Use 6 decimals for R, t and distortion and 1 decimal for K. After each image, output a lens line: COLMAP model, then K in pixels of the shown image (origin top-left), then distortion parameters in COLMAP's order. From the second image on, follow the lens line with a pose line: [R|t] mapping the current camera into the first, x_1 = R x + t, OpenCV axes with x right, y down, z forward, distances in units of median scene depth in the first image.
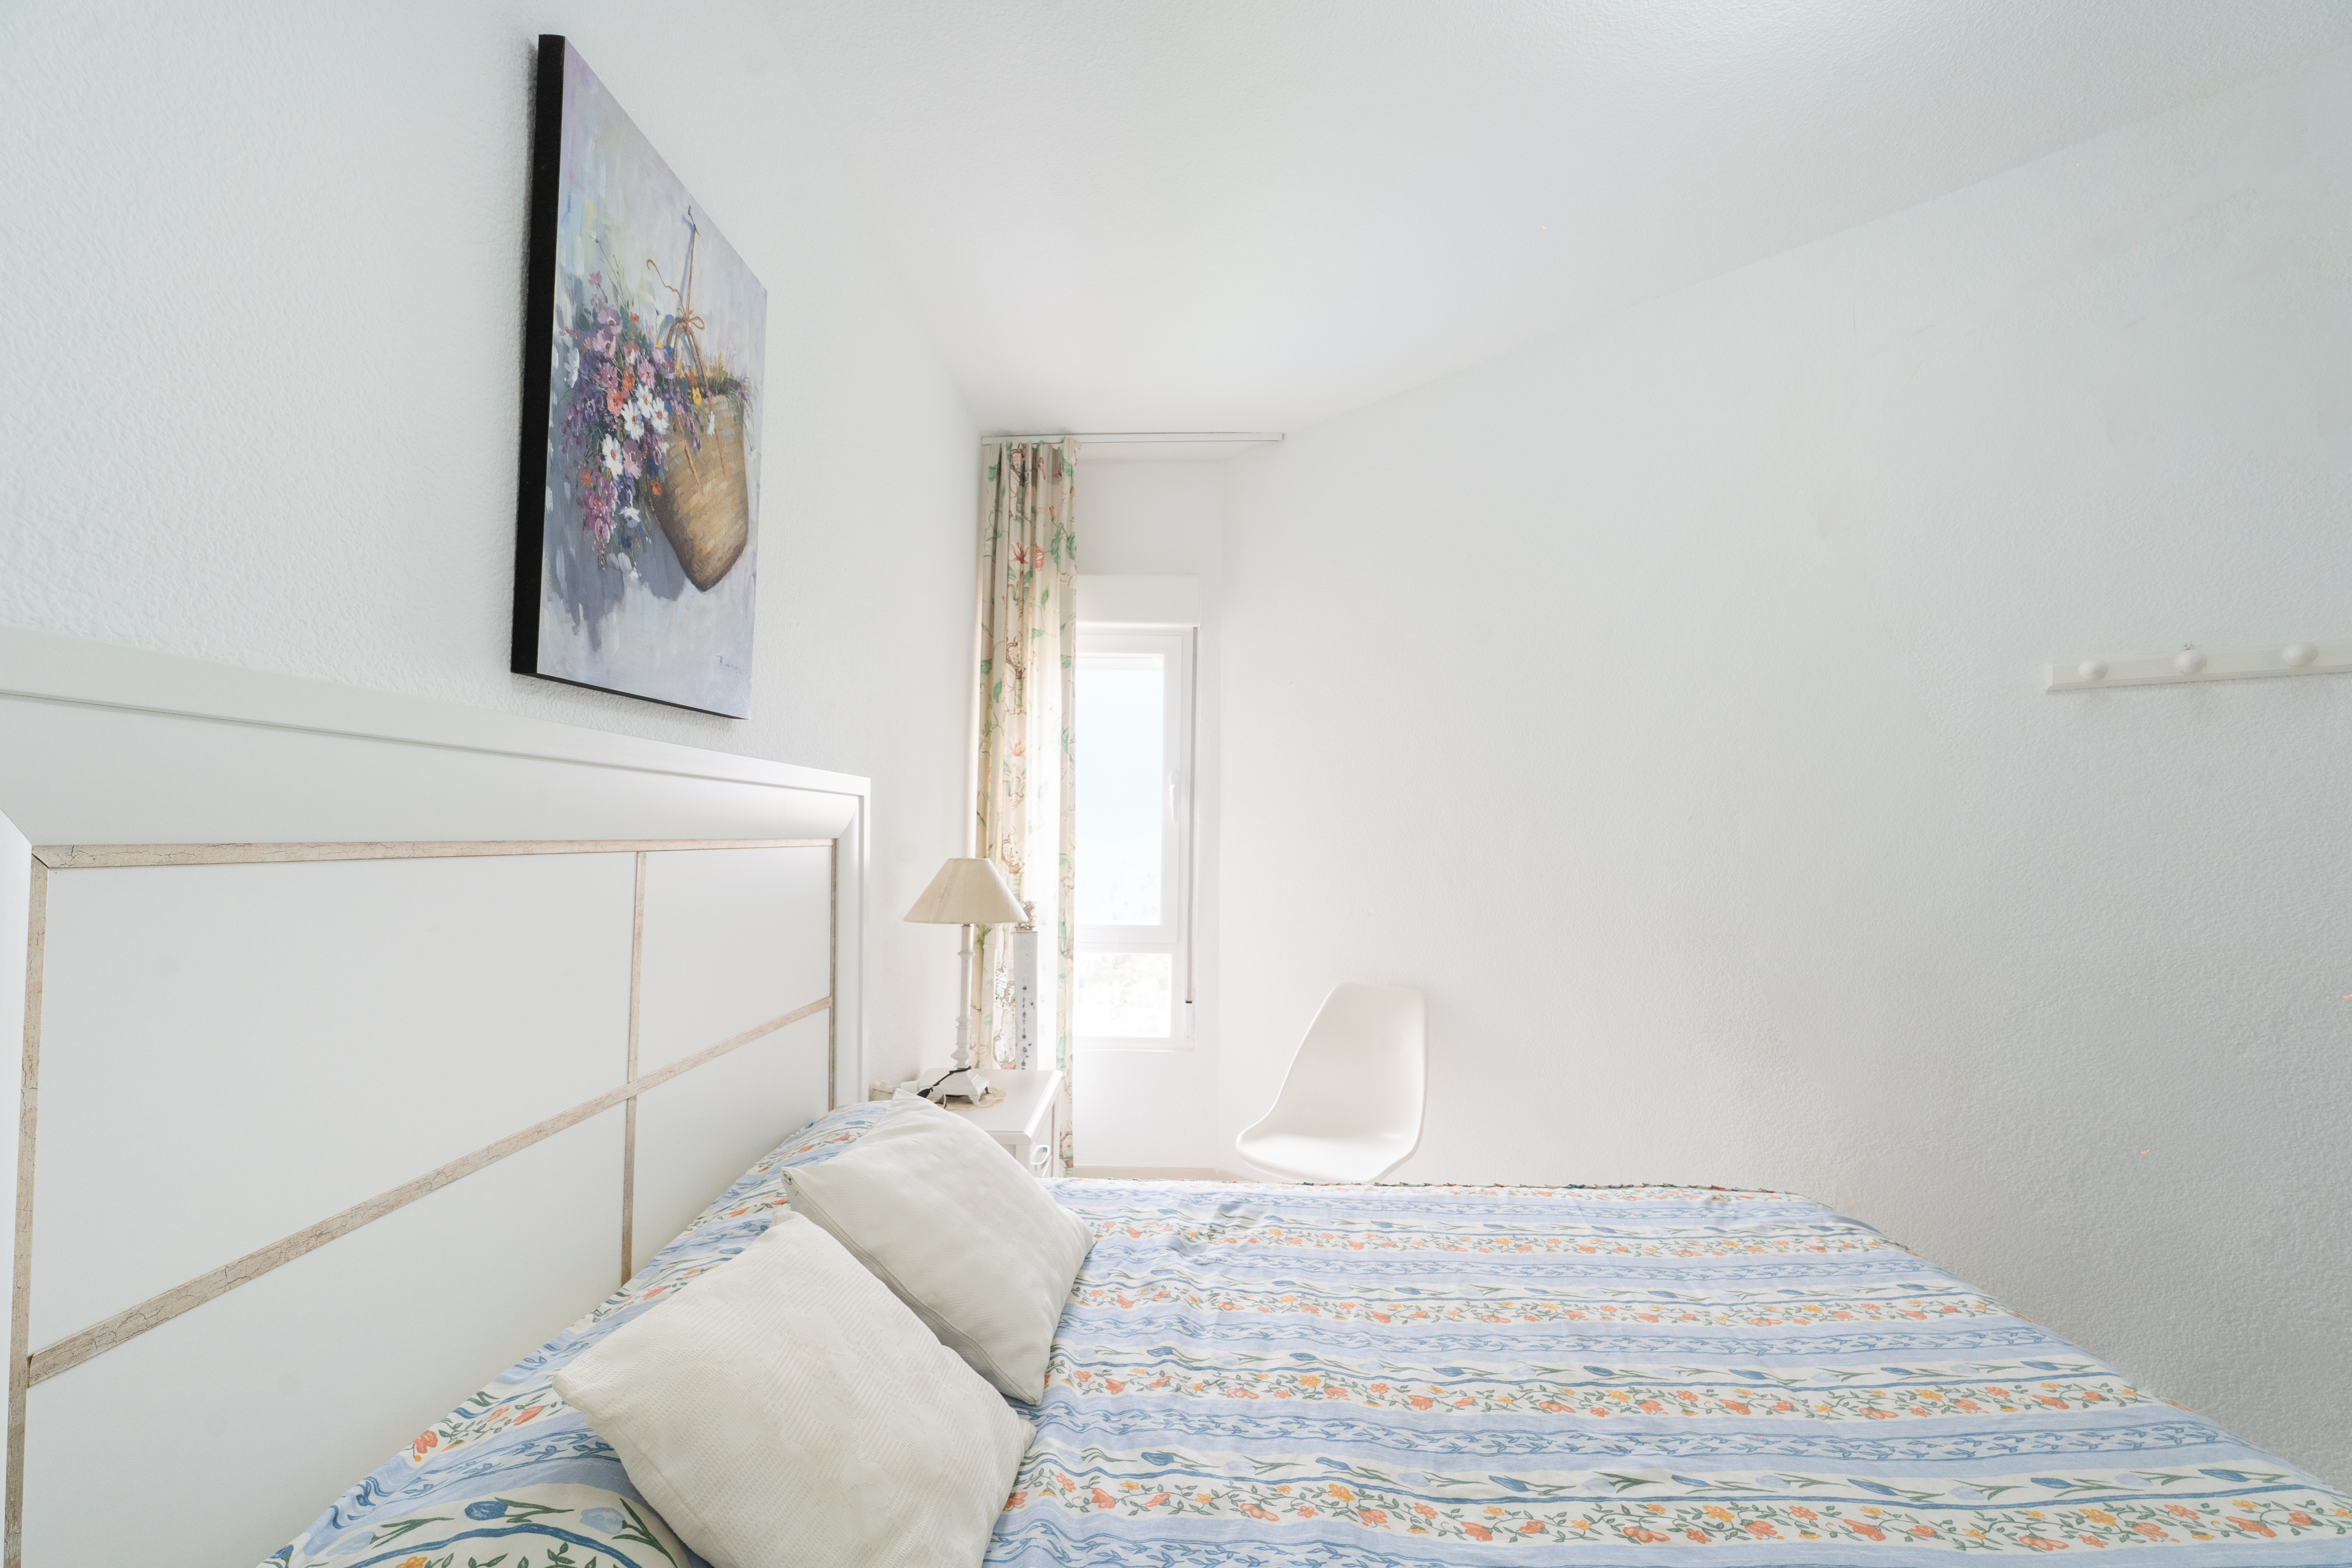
lens RADIAL K [[916.9, 0, 1171.9], [0, 916.9, 798.0], [0, 0, 1]] dist [-0.000228, 0.000027]
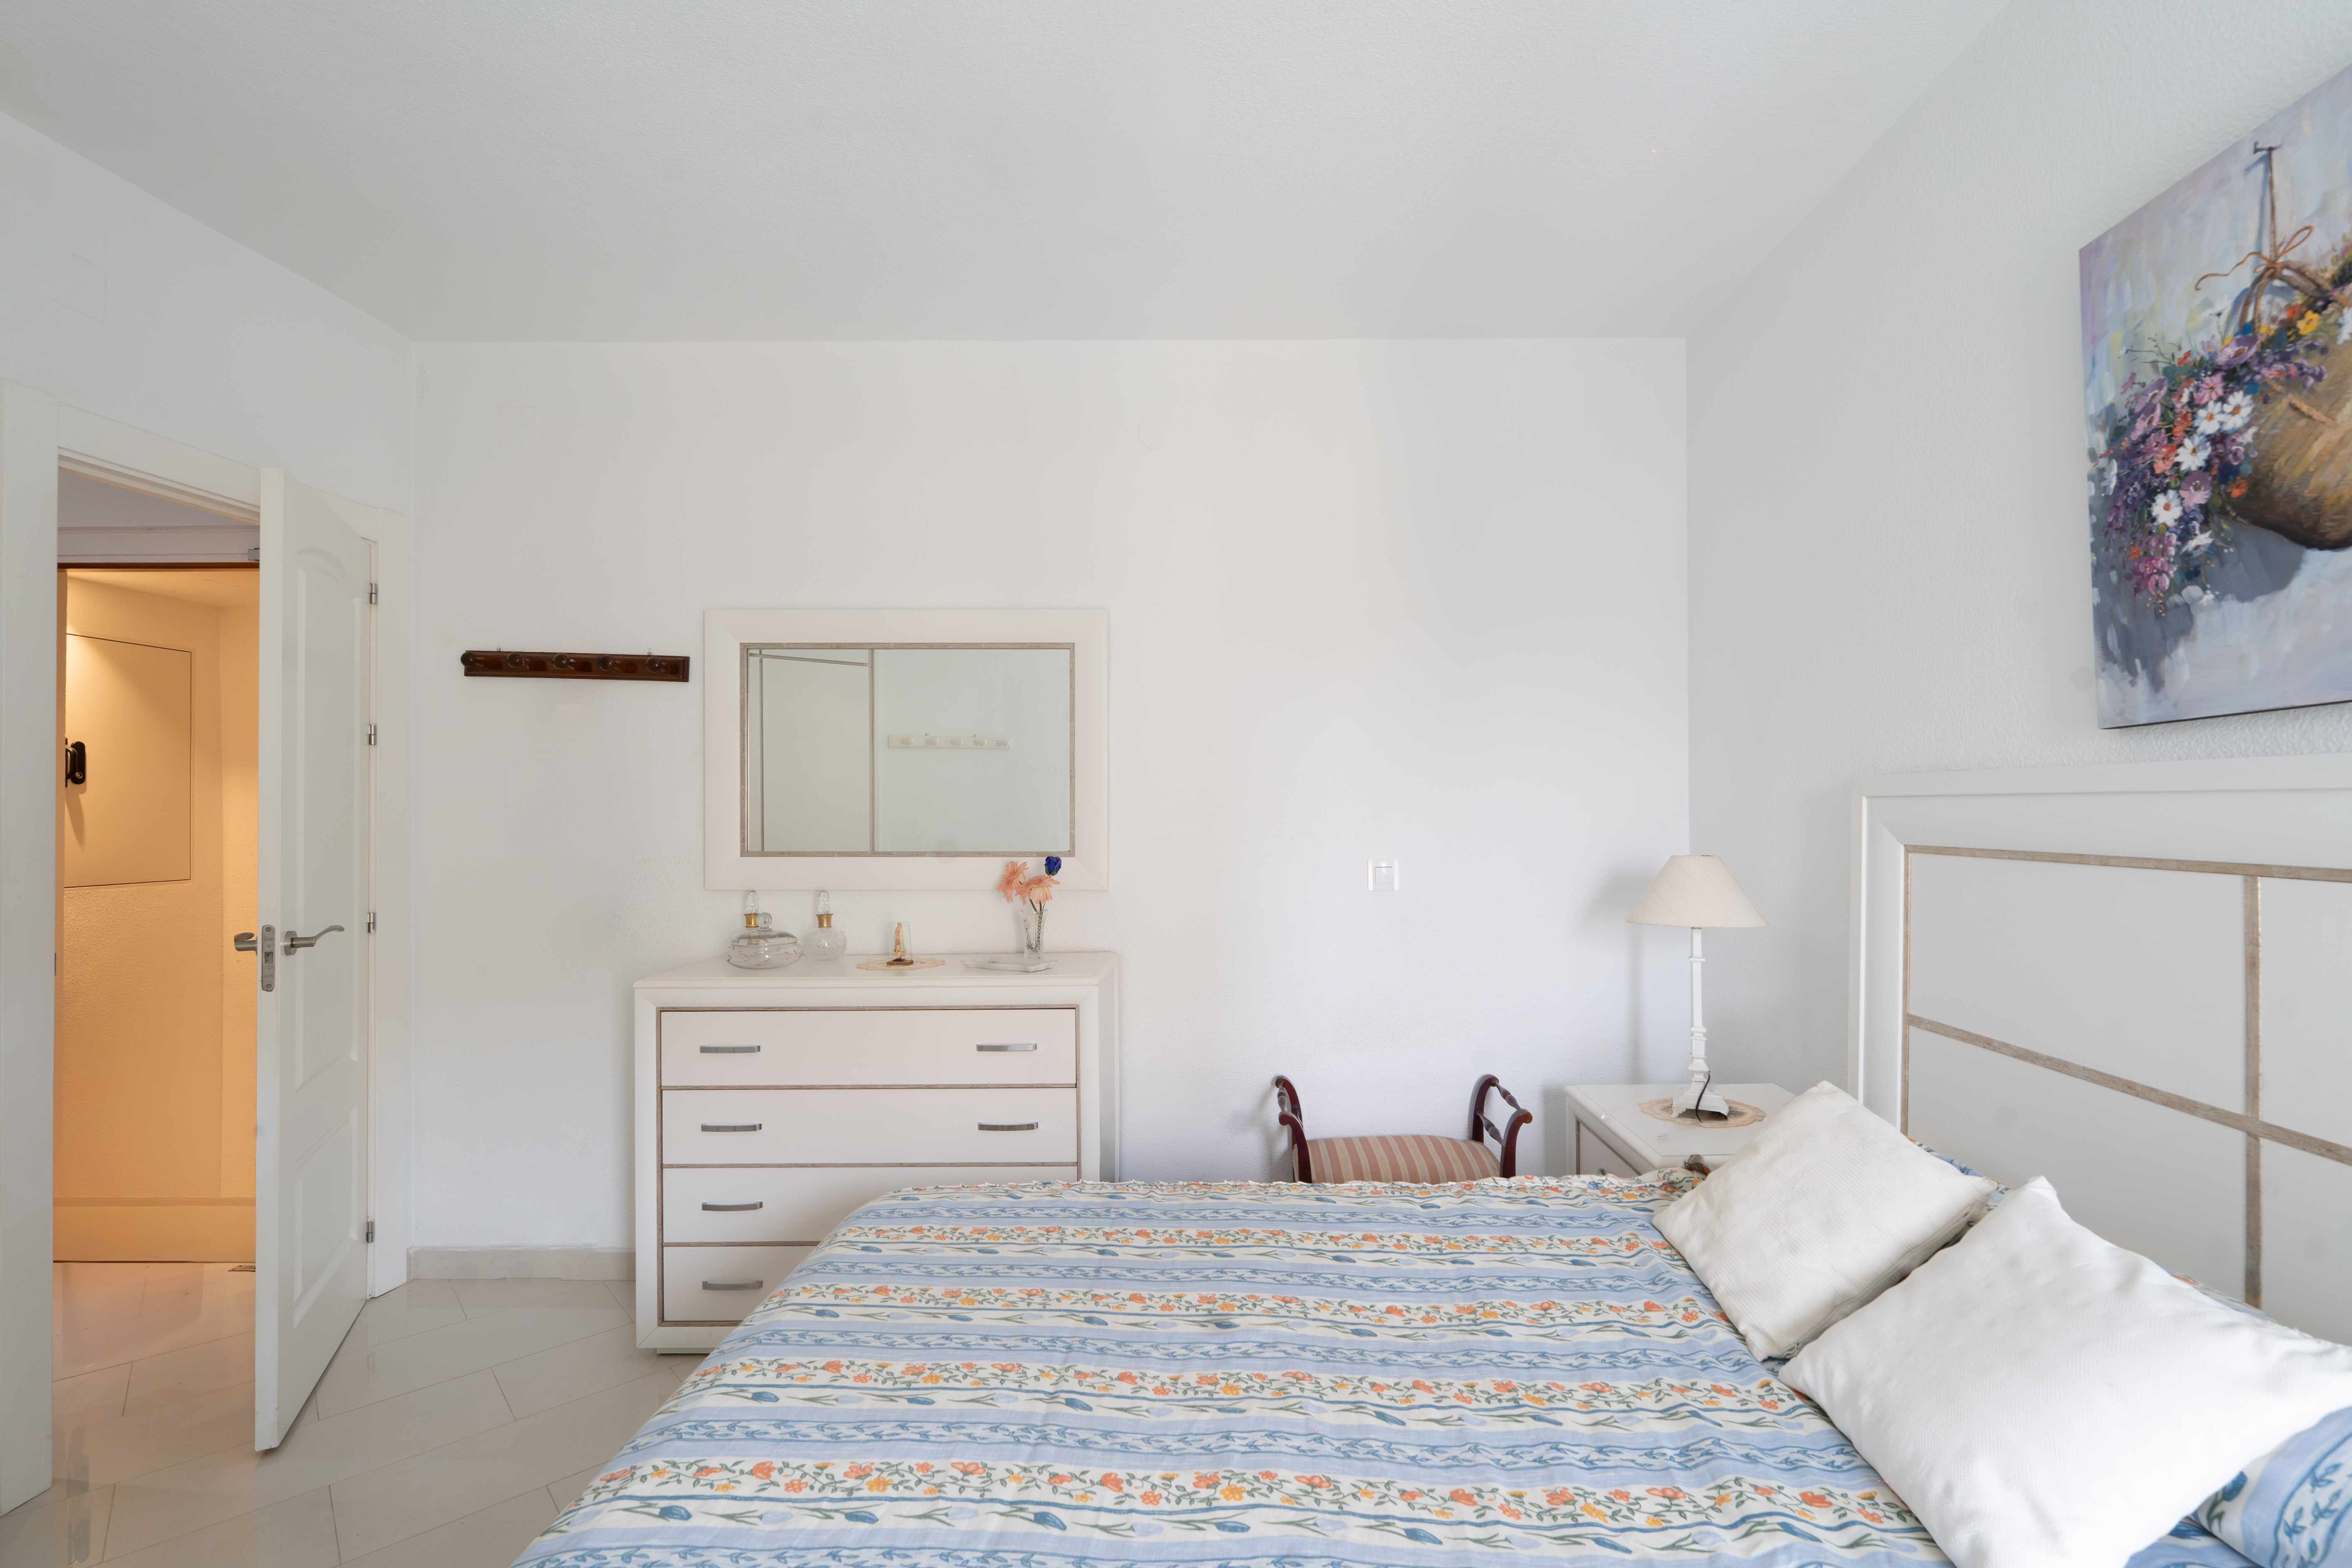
lens RADIAL K [[1017.2, 0, 1225.3], [0, 1017.2, 804.7], [0, 0, 1]] dist [0.004716, -0.001733]
pose [[-0.999890, -0.014525, -0.003133, 0.481311], [-0.014377, 0.998969, -0.043067, 0.046045], [0.003755, -0.043017, -0.999067, 2.063378]]
